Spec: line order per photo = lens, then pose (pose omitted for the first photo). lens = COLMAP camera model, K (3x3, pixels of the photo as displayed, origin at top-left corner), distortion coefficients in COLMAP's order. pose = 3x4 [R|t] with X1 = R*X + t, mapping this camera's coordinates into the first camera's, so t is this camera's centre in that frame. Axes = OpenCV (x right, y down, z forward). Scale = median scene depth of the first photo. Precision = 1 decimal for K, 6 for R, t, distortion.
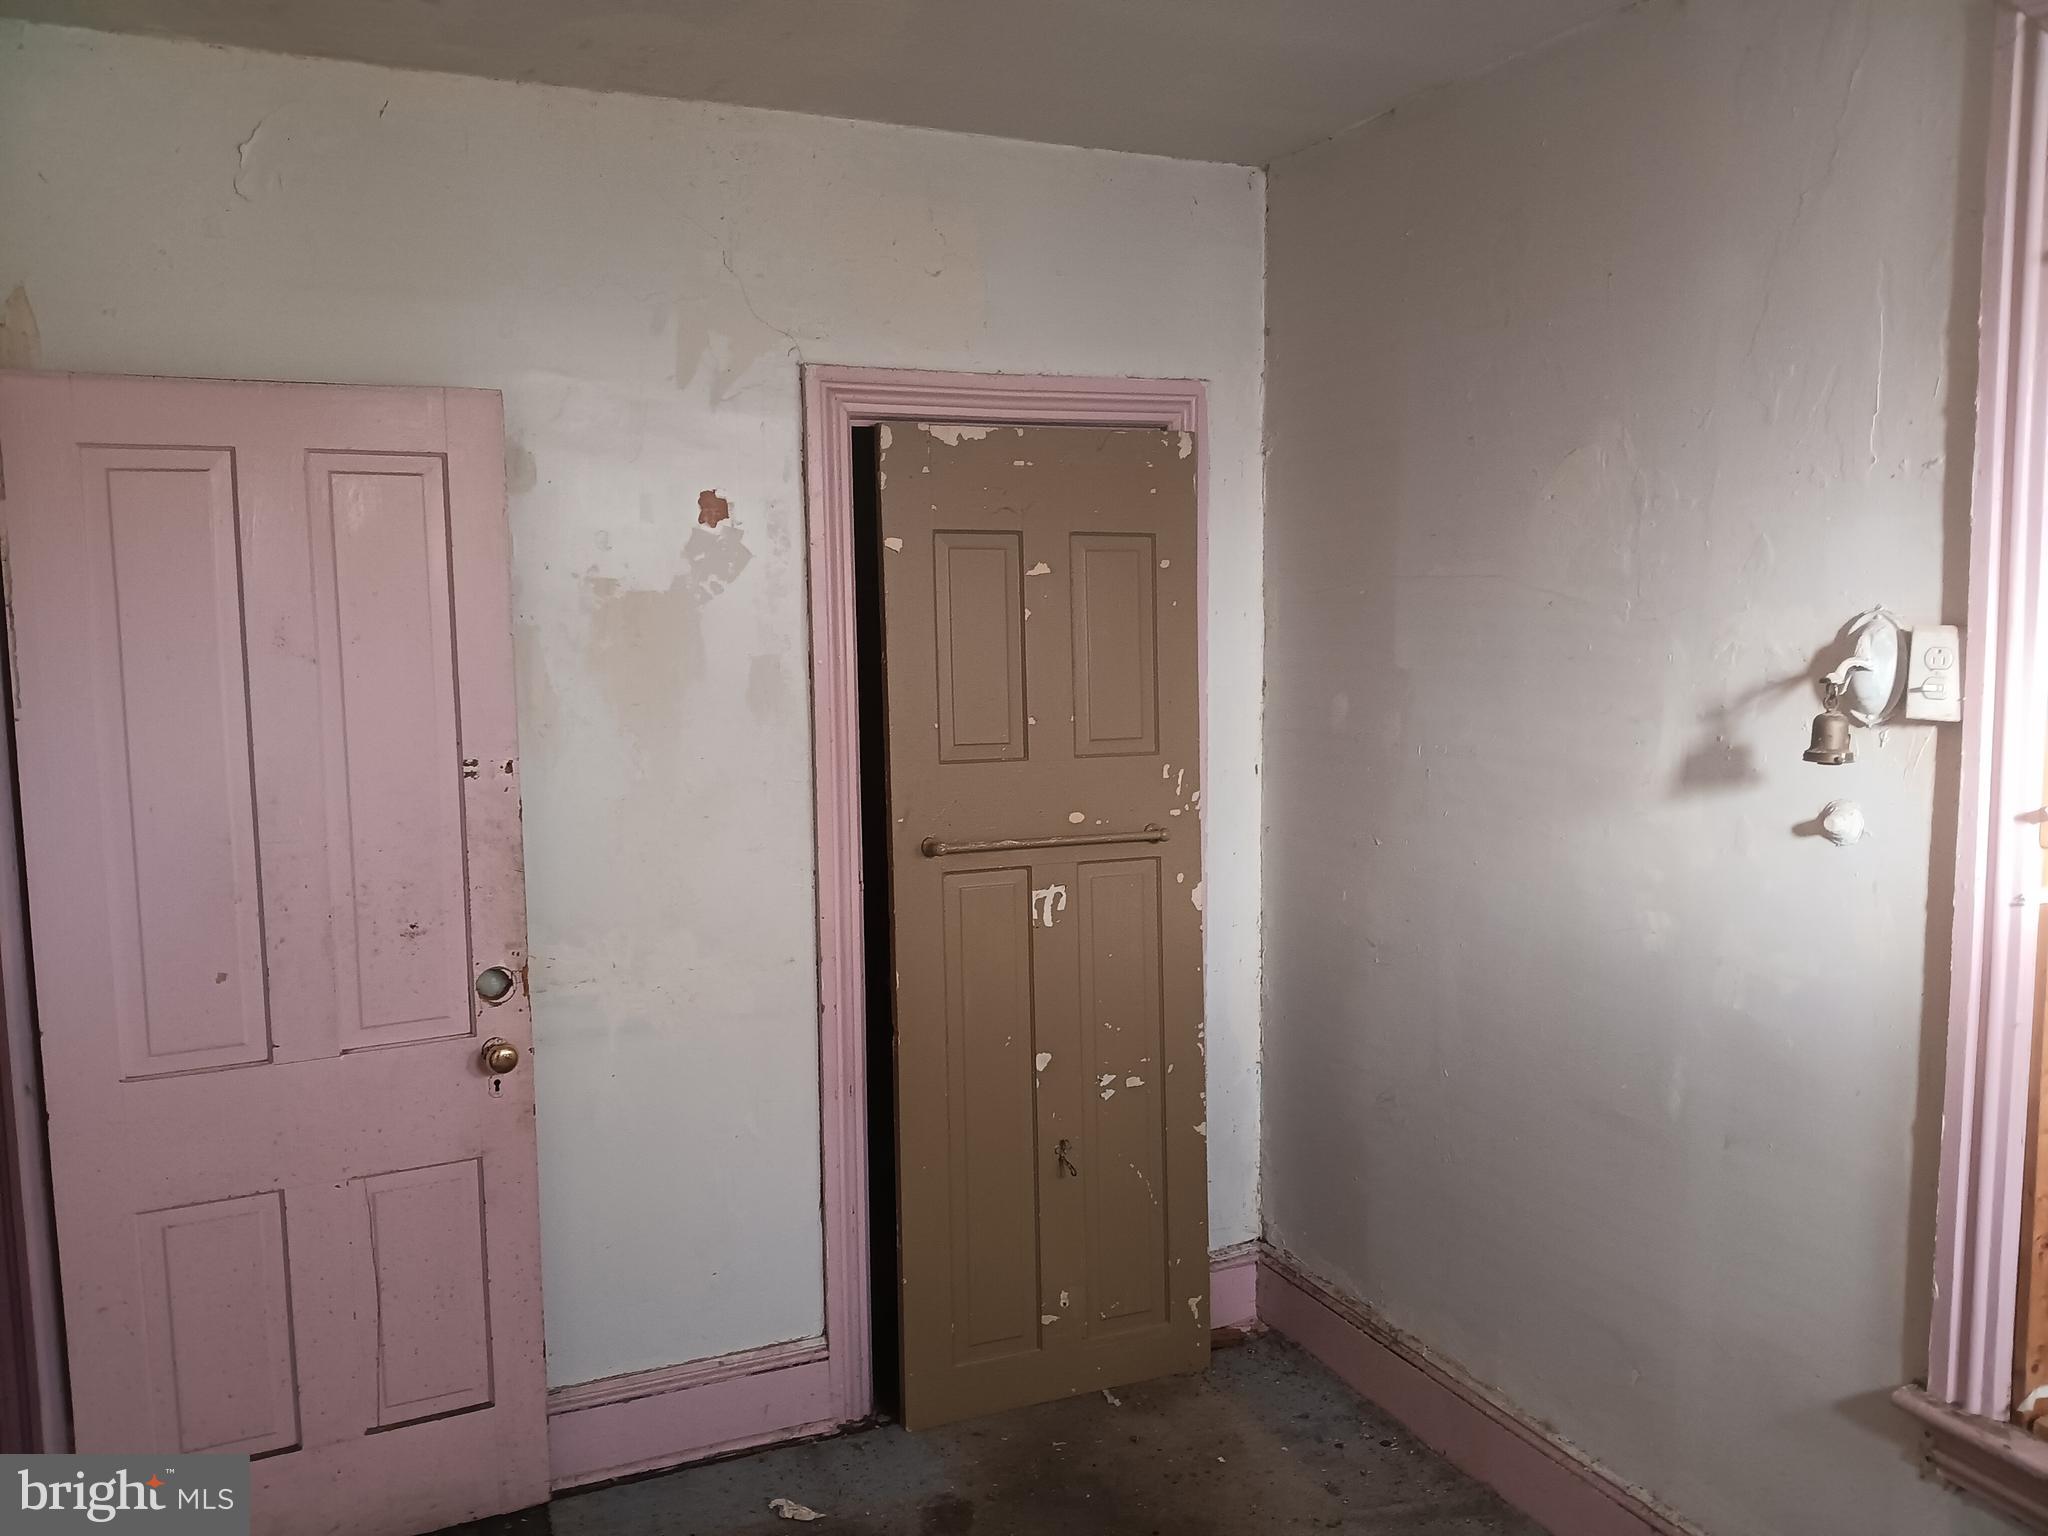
lens RADIAL K [[1574.0, 0, 1024.0], [0, 1574.0, 768.0], [0, 0, 1]] dist [0.132564, -0.254907]
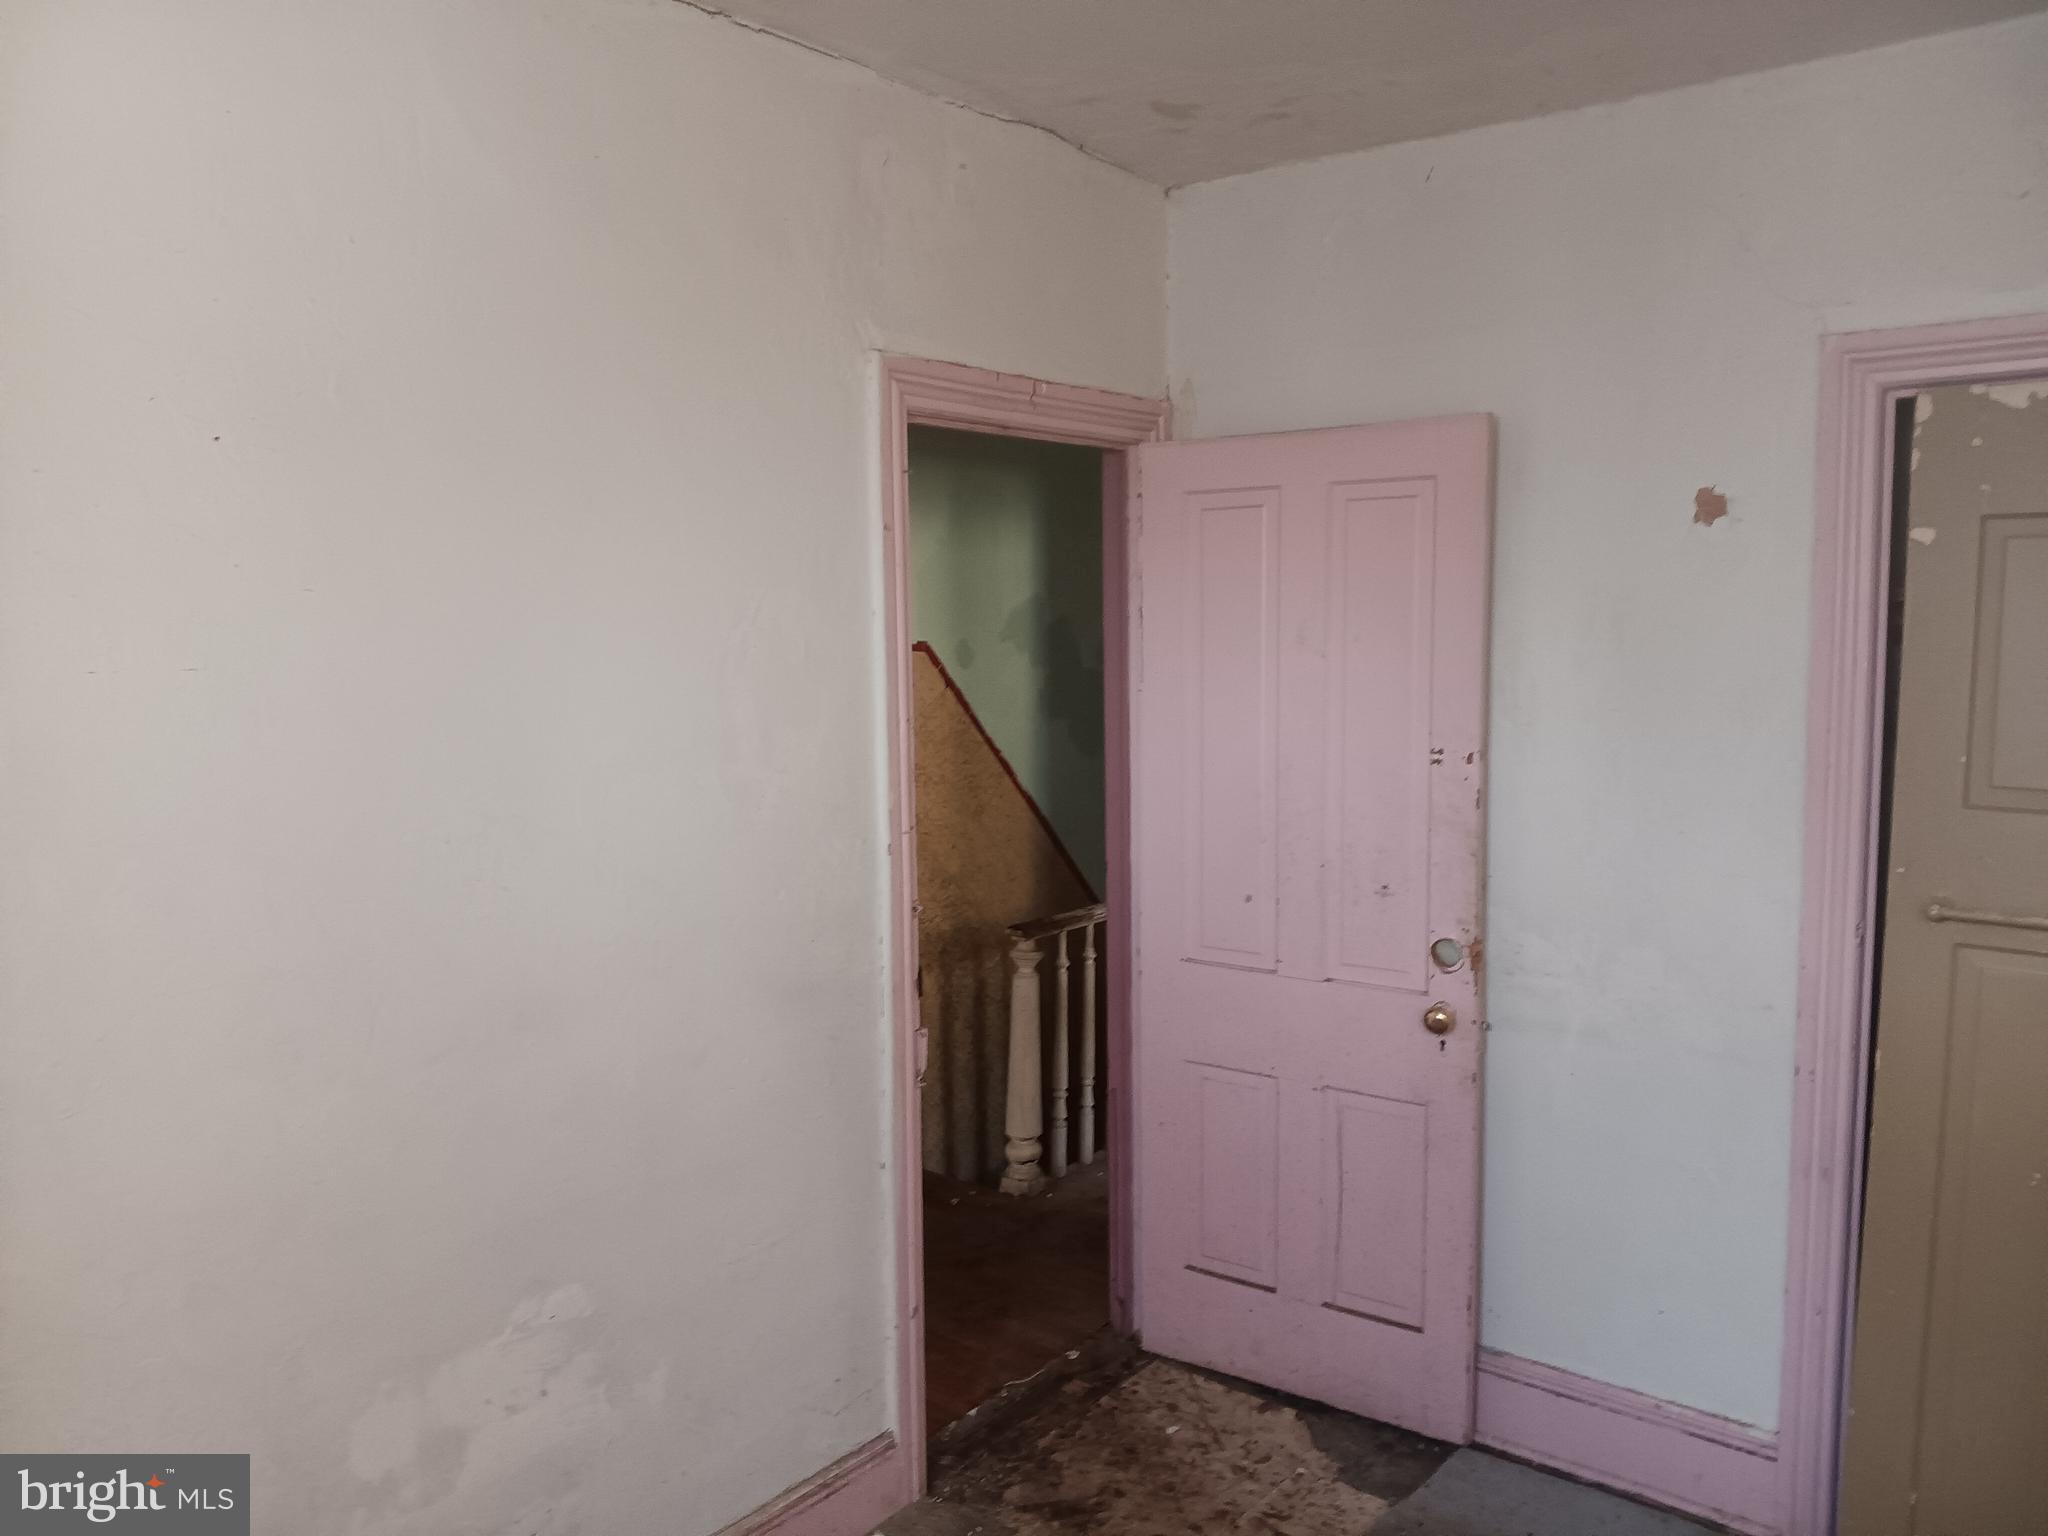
lens RADIAL K [[1595.6, 0, 1024.0], [0, 1595.6, 768.0], [0, 0, 1]] dist [0.134926, -0.216931]
pose [[0.465693, 0.092132, -0.880138, 0.476866], [-0.093320, 0.994133, 0.054688, -0.024482], [0.880012, 0.056666, 0.471558, 0.199008]]
